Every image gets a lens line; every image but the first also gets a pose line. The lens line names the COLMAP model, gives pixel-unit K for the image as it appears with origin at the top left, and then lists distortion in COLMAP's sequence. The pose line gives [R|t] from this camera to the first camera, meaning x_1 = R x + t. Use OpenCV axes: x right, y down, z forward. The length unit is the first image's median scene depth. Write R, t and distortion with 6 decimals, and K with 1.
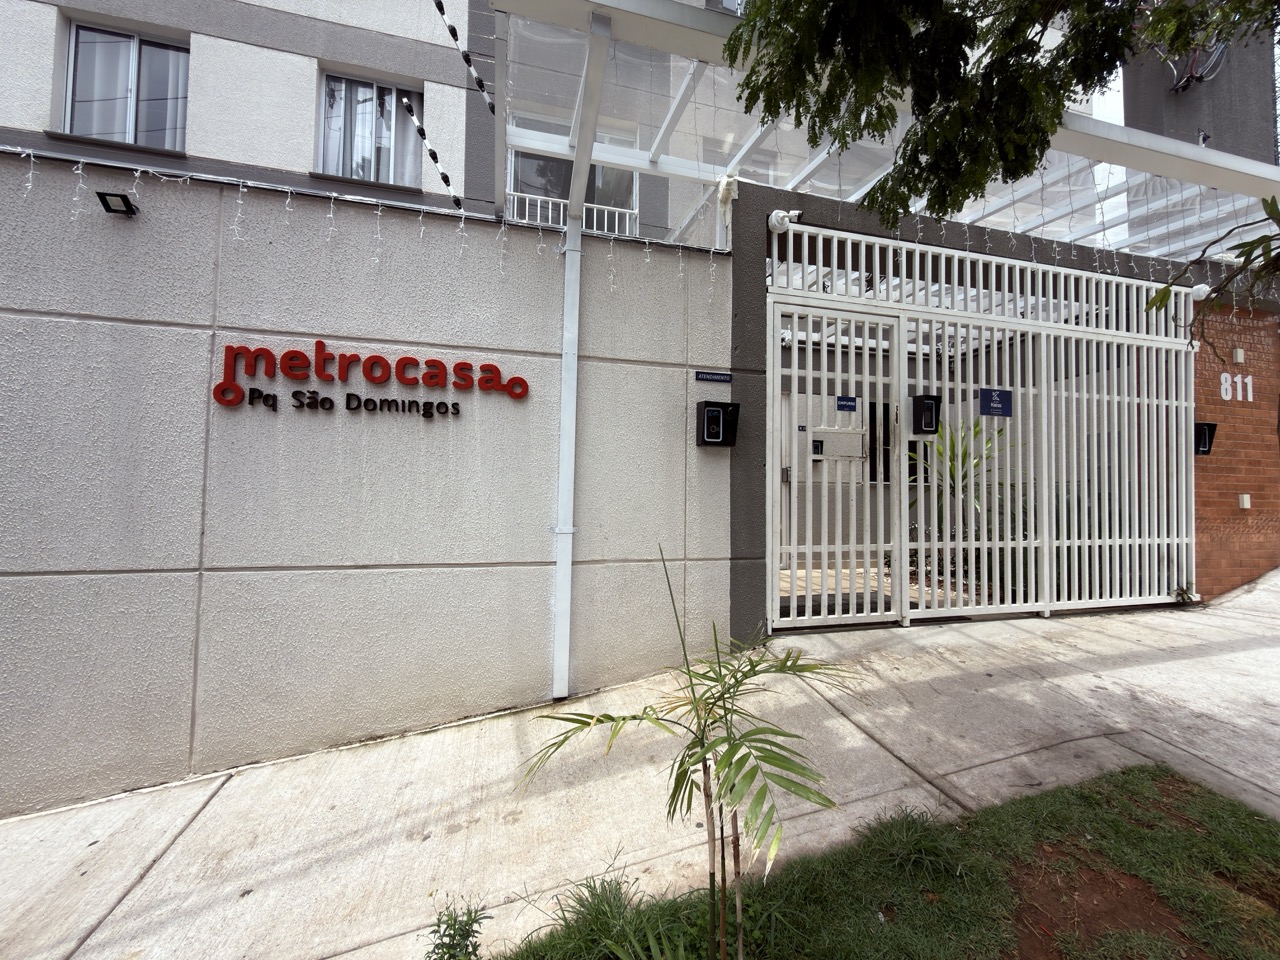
lens RADIAL K [[509.4, 0, 637.1], [0, 509.4, 483.1], [0, 0, 1]] dist [-0.000401, 0.000340]
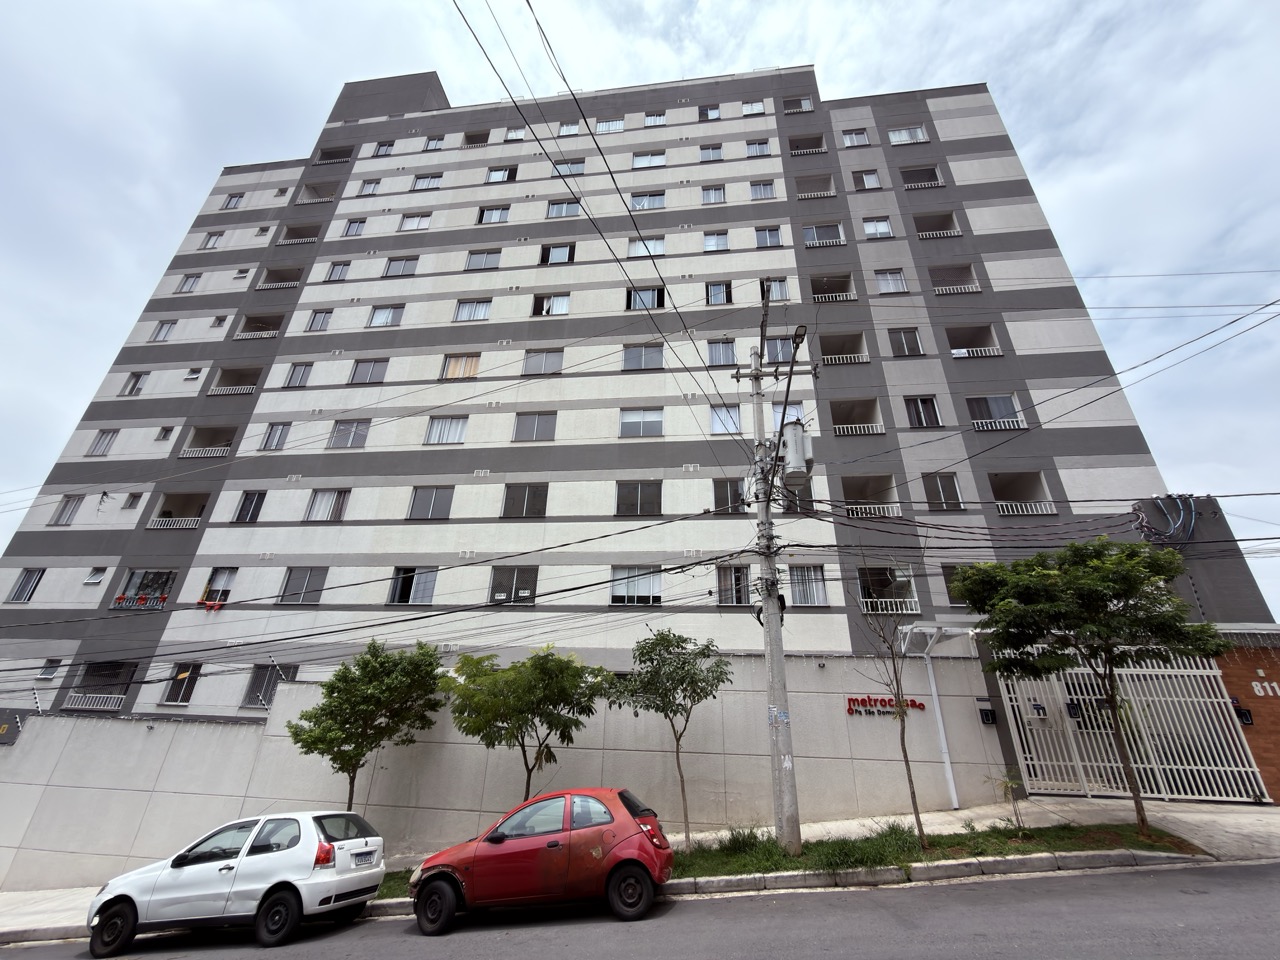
lens RADIAL K [[509.4, 0, 637.1], [0, 509.4, 483.1], [0, 0, 1]] dist [-0.000401, 0.000340]
pose [[0.930962, -0.136882, -0.338488, -0.614361], [-0.003968, 0.923219, -0.384254, -0.230716], [0.365096, 0.359069, 0.858938, -3.082620]]
